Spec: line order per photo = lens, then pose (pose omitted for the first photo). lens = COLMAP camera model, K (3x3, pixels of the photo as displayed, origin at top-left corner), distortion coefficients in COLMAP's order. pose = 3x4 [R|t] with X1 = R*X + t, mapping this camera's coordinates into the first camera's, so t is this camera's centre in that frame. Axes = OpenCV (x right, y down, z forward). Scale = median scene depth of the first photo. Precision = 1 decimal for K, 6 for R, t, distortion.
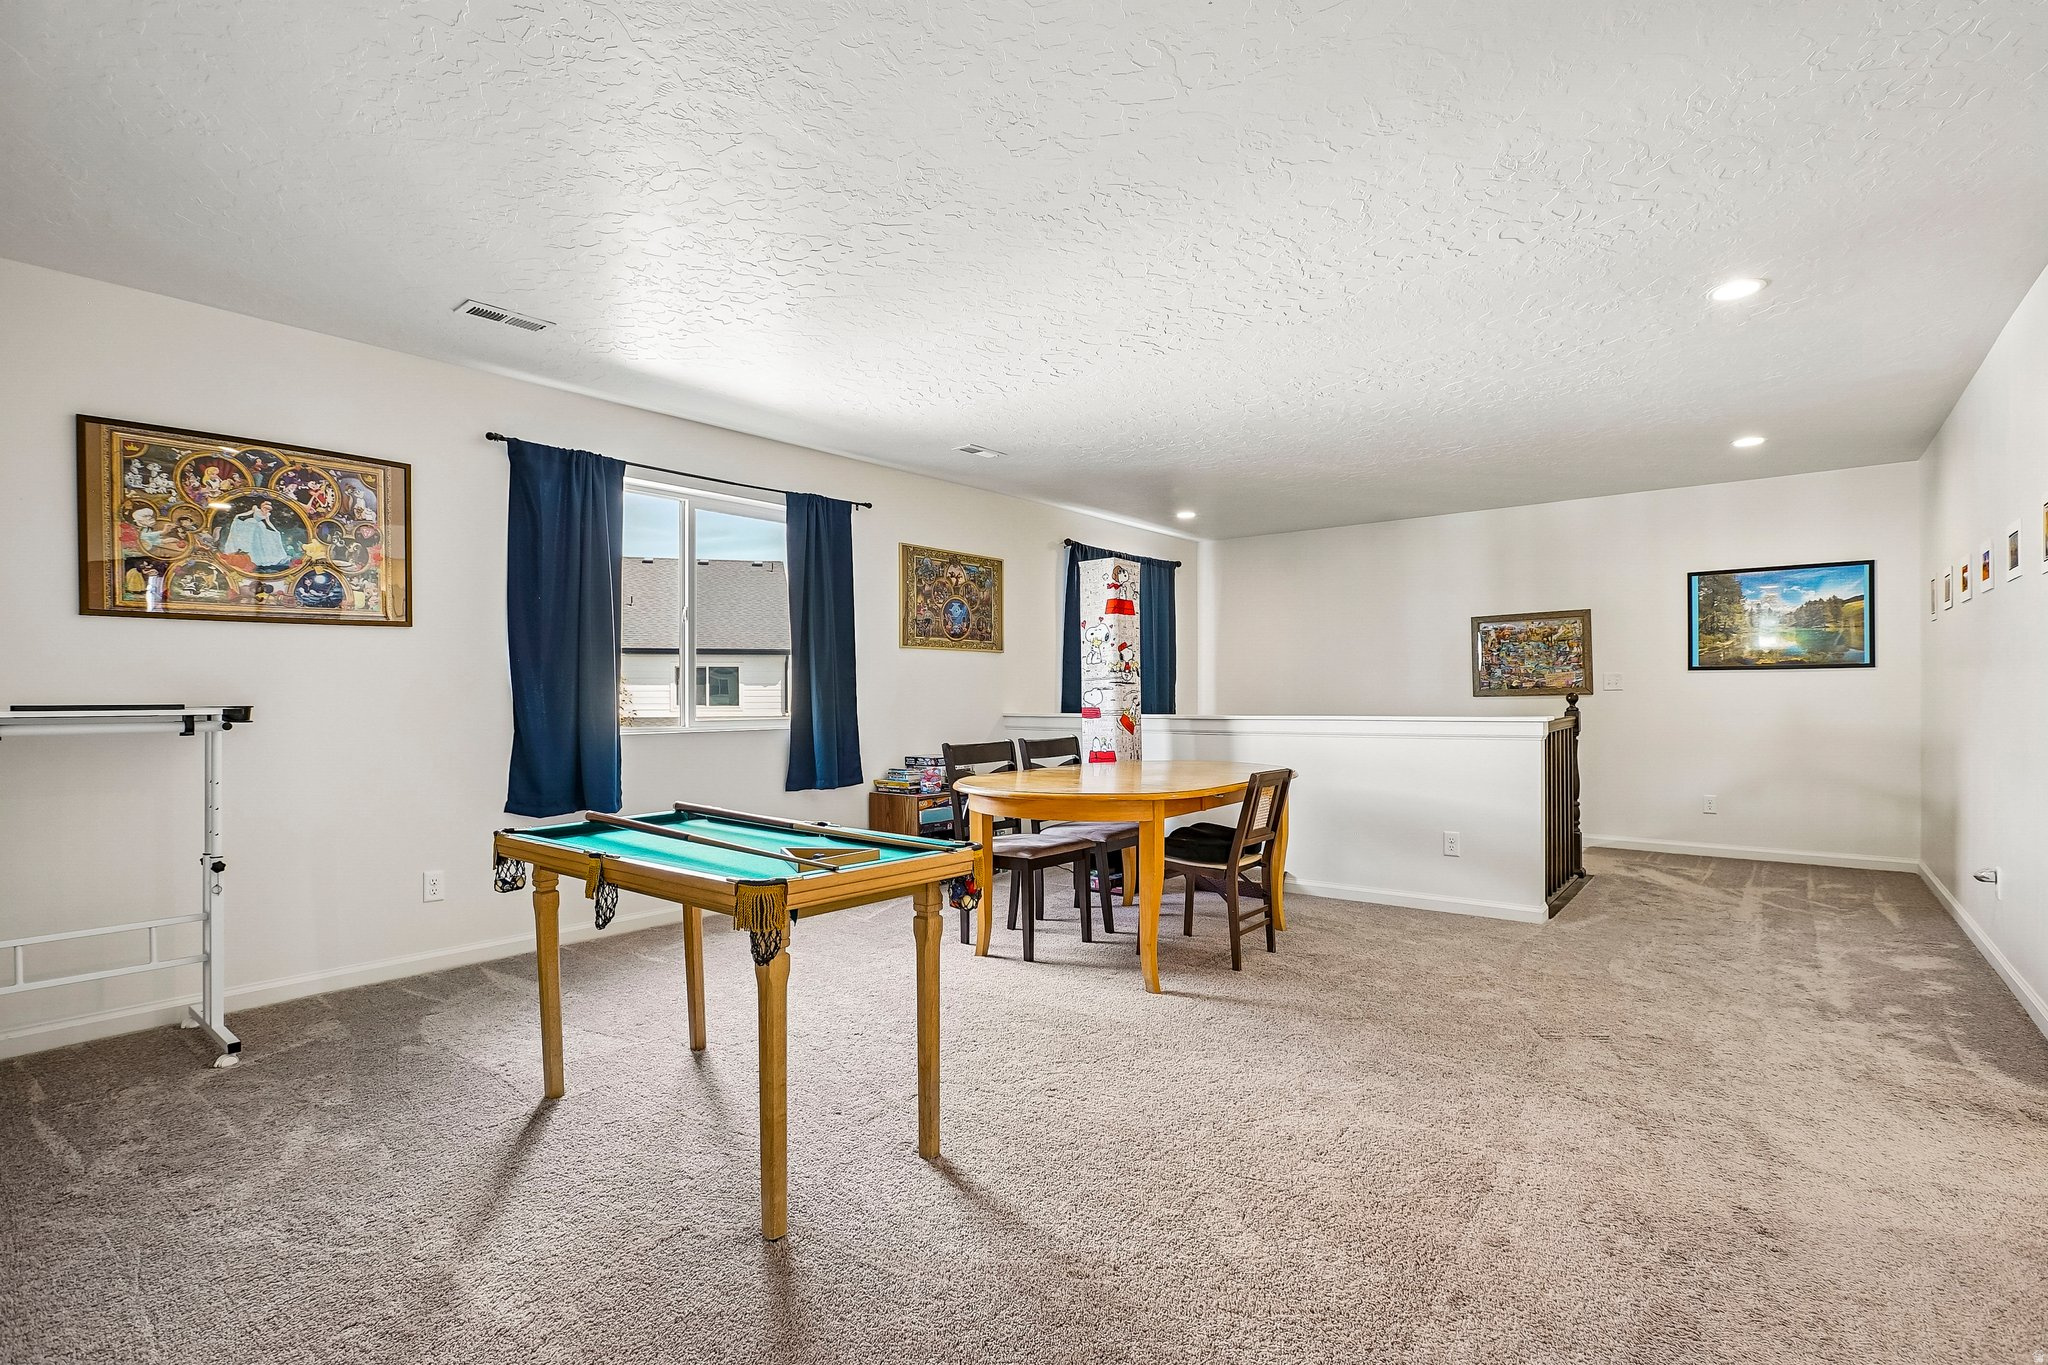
lens RADIAL K [[942.5, 0, 1028.9], [0, 942.5, 692.2], [0, 0, 1]] dist [-0.065923, 0.026395]
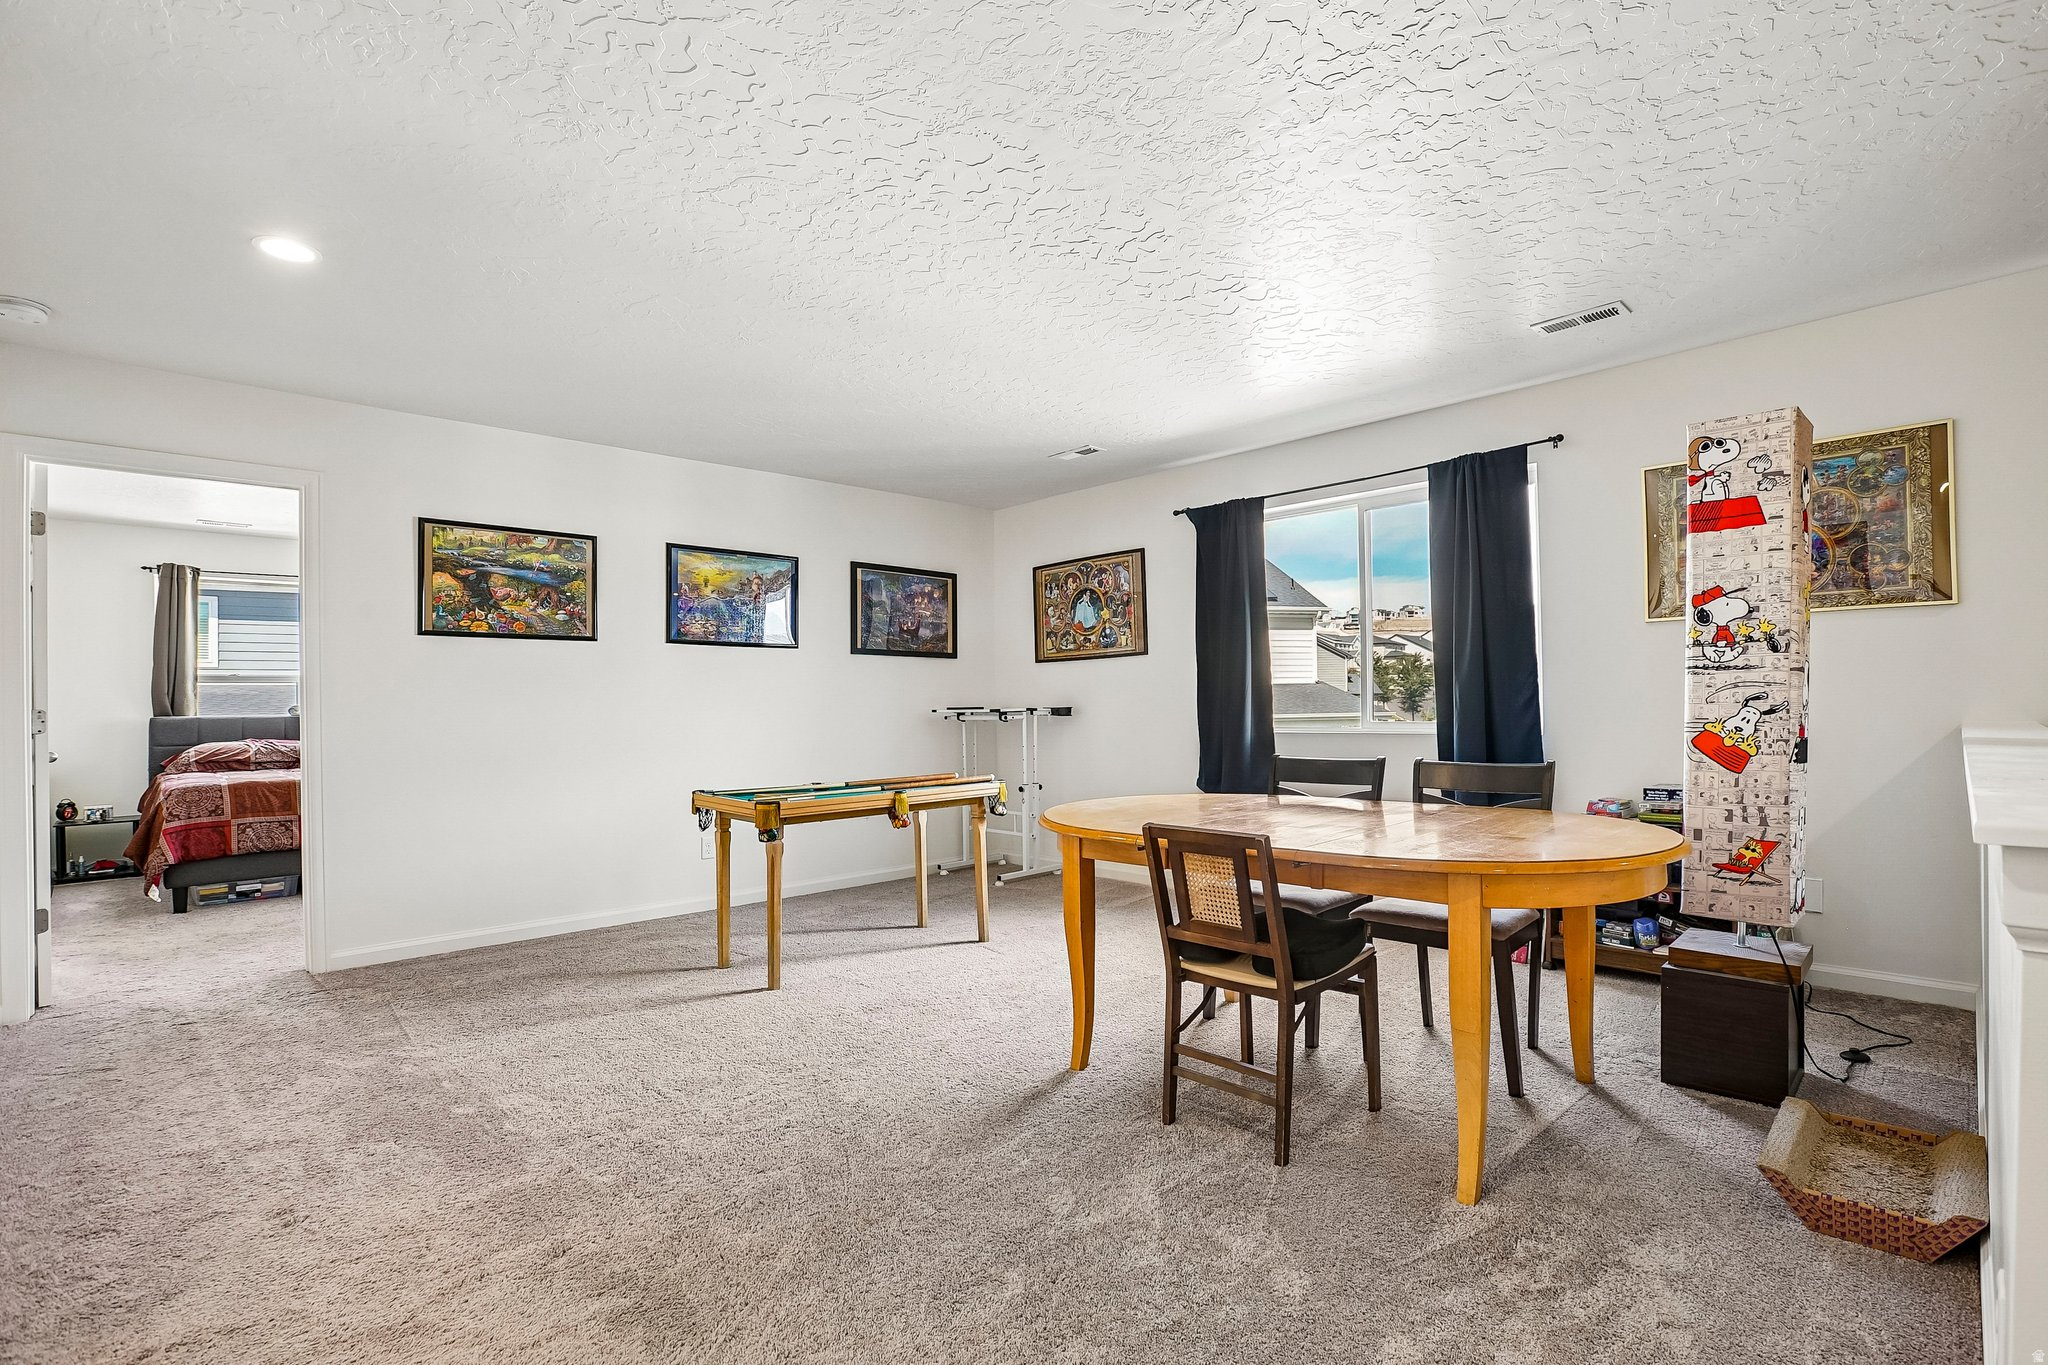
lens RADIAL K [[942.5, 0, 1028.9], [0, 942.5, 692.2], [0, 0, 1]] dist [-0.065923, 0.026395]
pose [[-0.127714, -0.007815, -0.991780, 0.929705], [0.014523, 0.999847, -0.009749, 0.003402], [0.991705, -0.015649, -0.127581, 1.045721]]
